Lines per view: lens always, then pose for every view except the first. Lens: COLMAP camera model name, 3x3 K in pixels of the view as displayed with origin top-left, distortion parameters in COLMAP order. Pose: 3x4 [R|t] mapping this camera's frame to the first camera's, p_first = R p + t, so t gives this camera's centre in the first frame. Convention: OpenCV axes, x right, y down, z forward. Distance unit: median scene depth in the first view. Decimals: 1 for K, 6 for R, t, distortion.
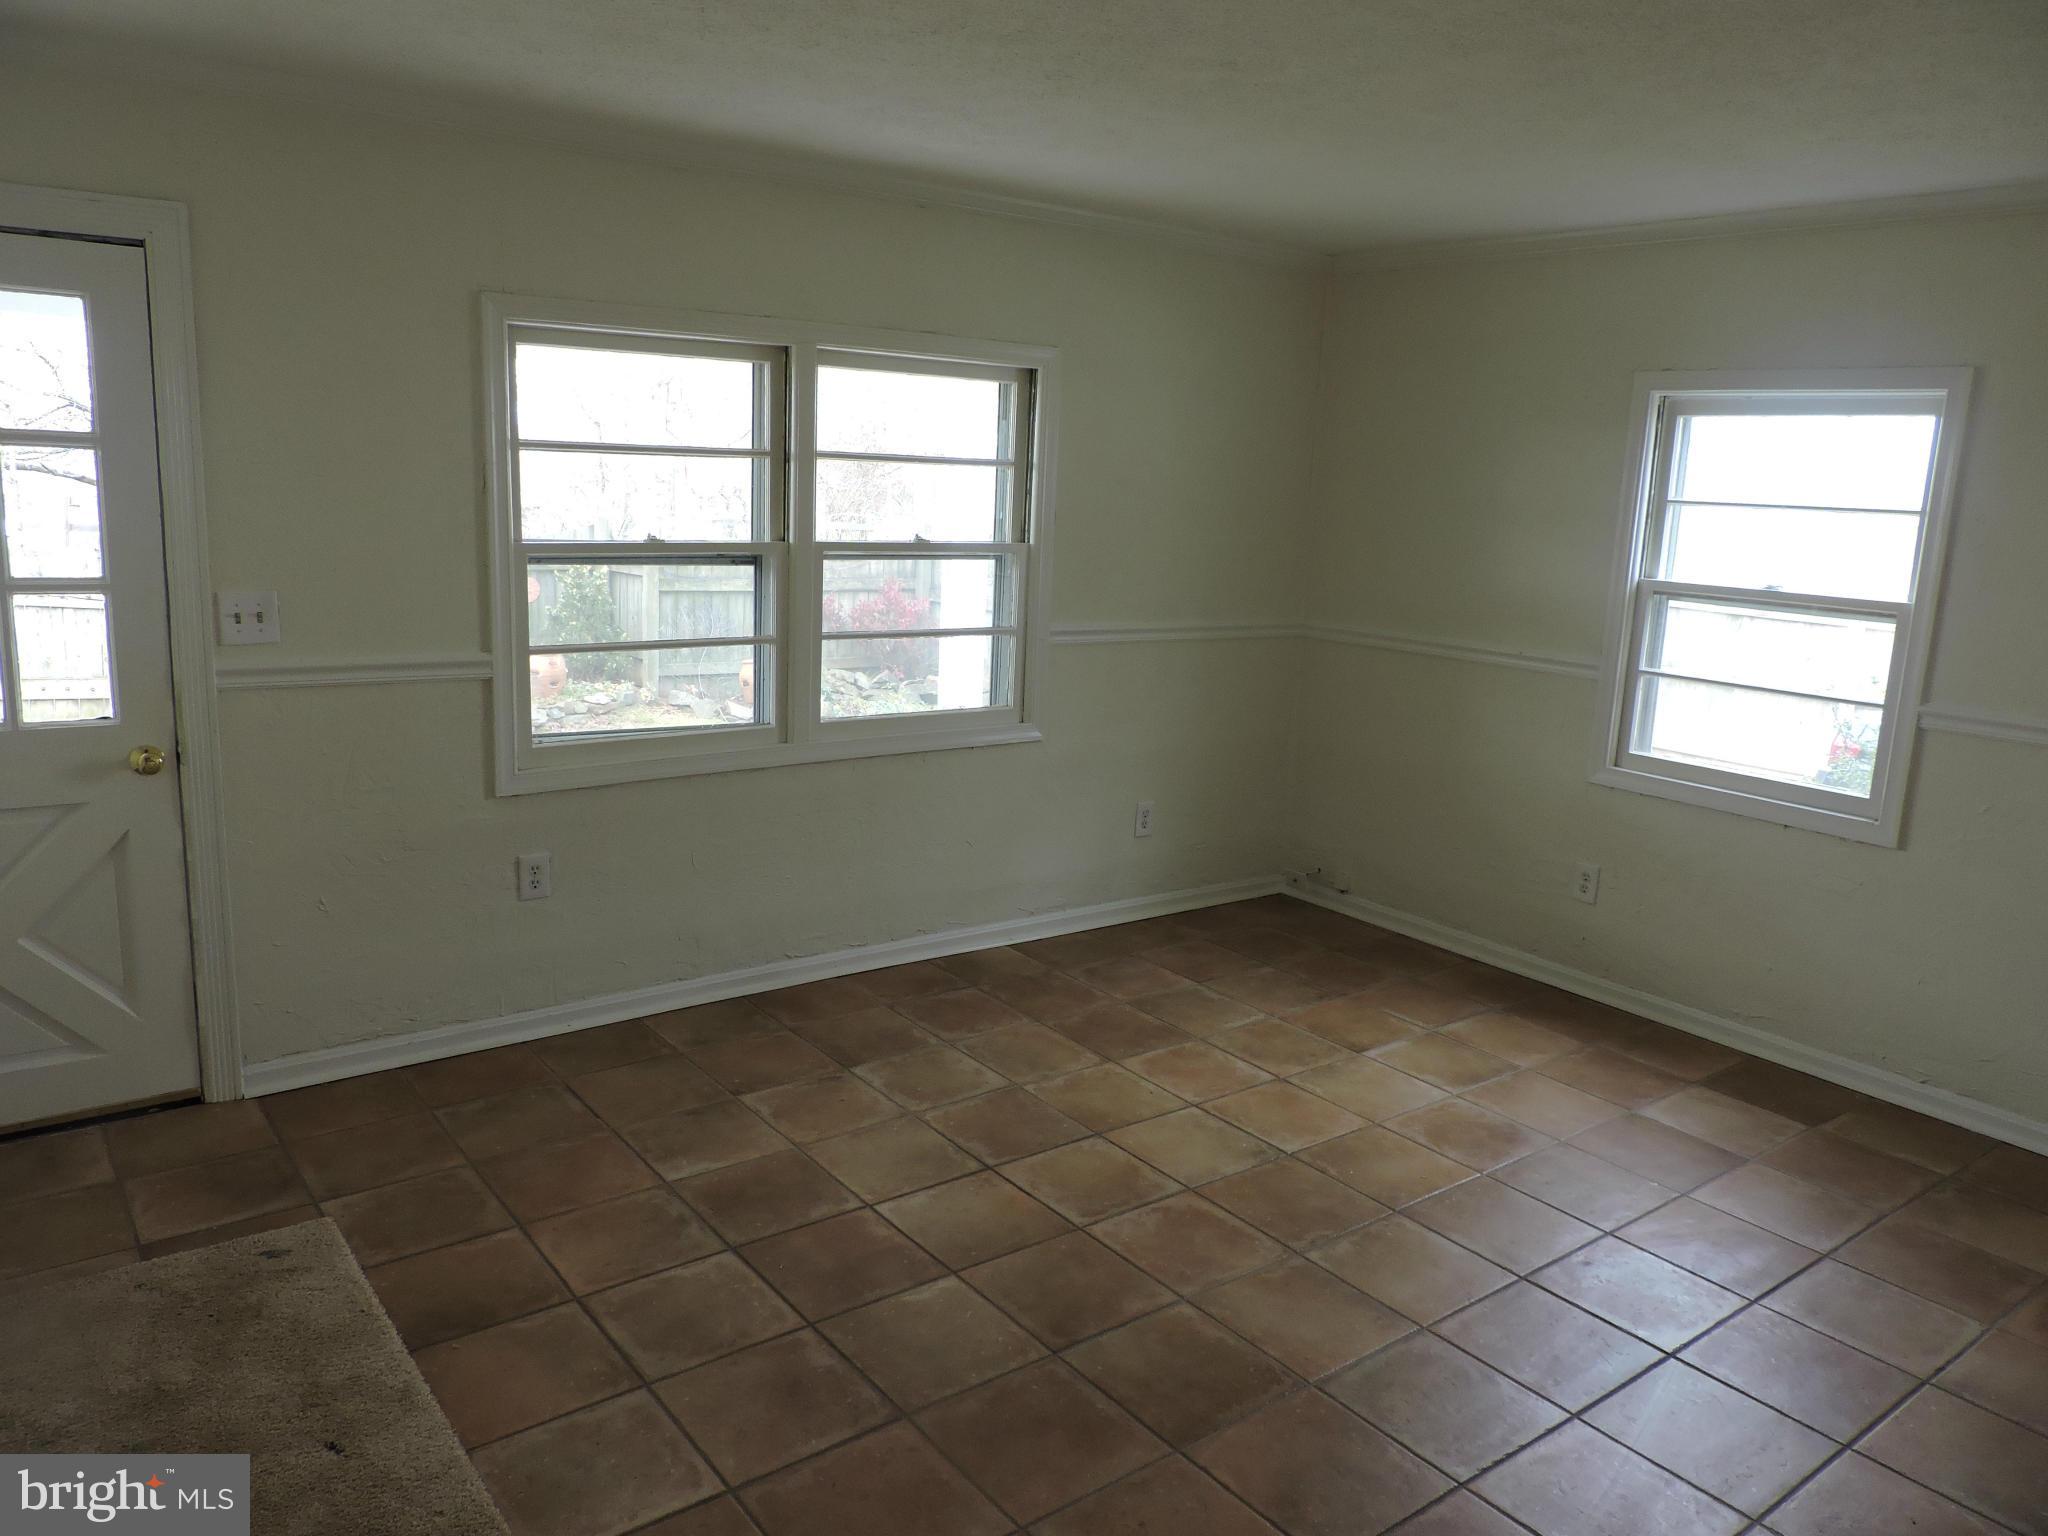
lens RADIAL K [[1459.9, 0, 1024.0], [0, 1459.9, 768.0], [0, 0, 1]] dist [-0.017396, 0.004228]
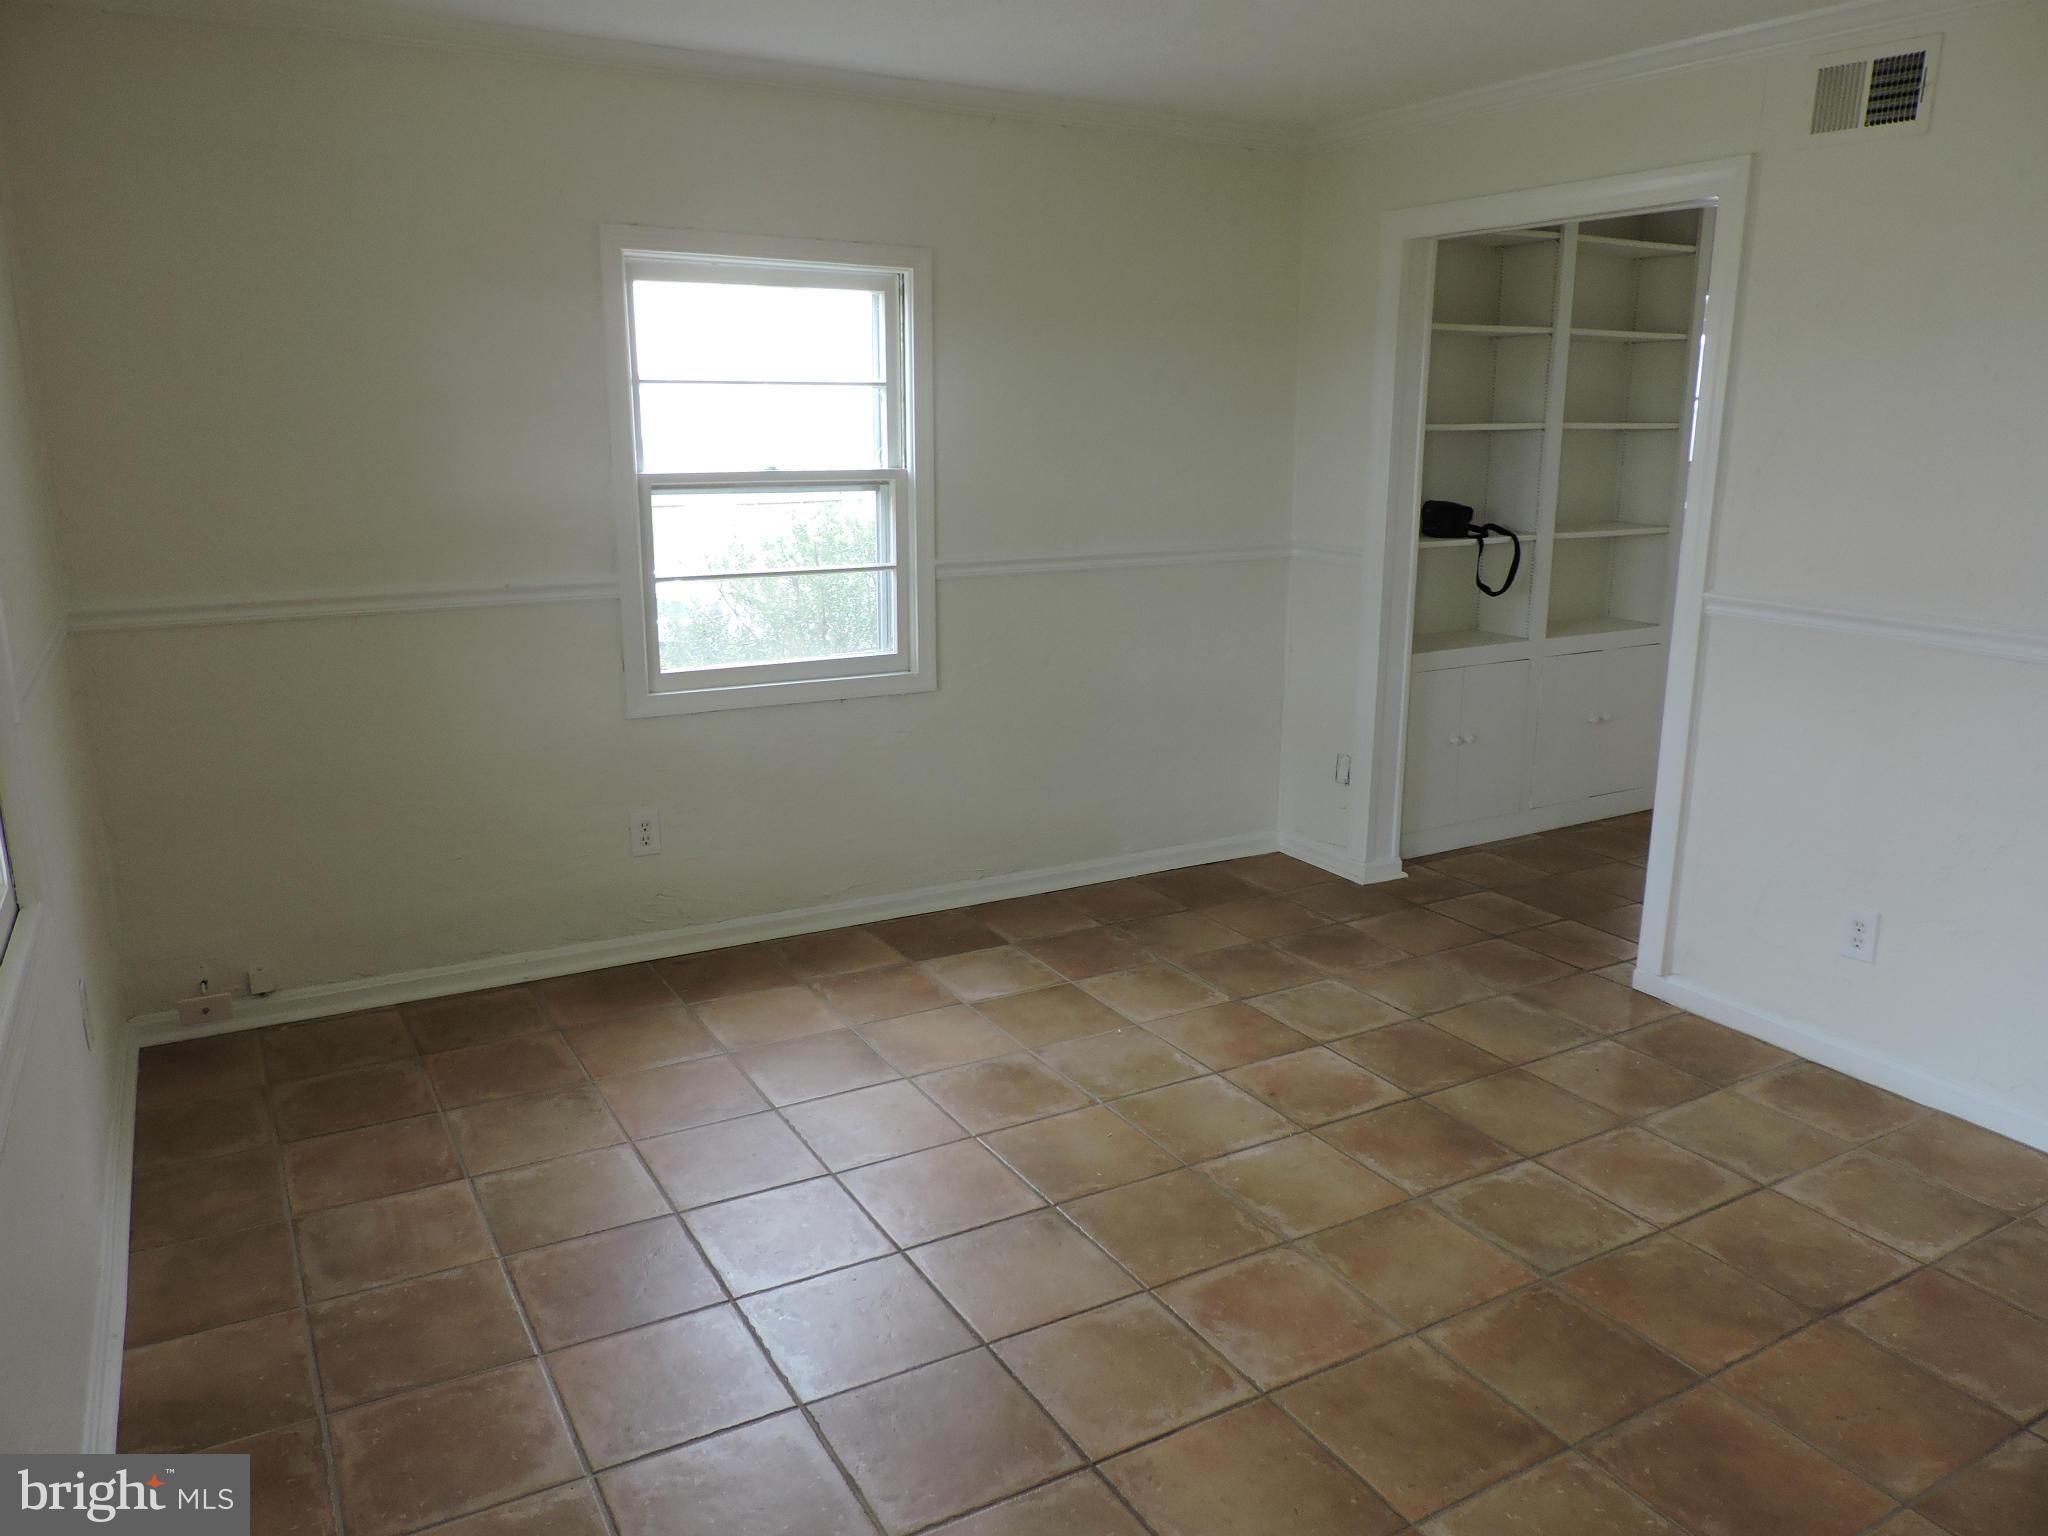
lens RADIAL K [[1459.9, 0, 1024.0], [0, 1459.9, 768.0], [0, 0, 1]] dist [-0.017396, 0.004228]
pose [[0.128932, -0.278046, 0.951876, -0.420149], [0.194490, 0.948335, 0.250668, -0.138512], [-0.972394, 0.152812, 0.176348, 0.664674]]
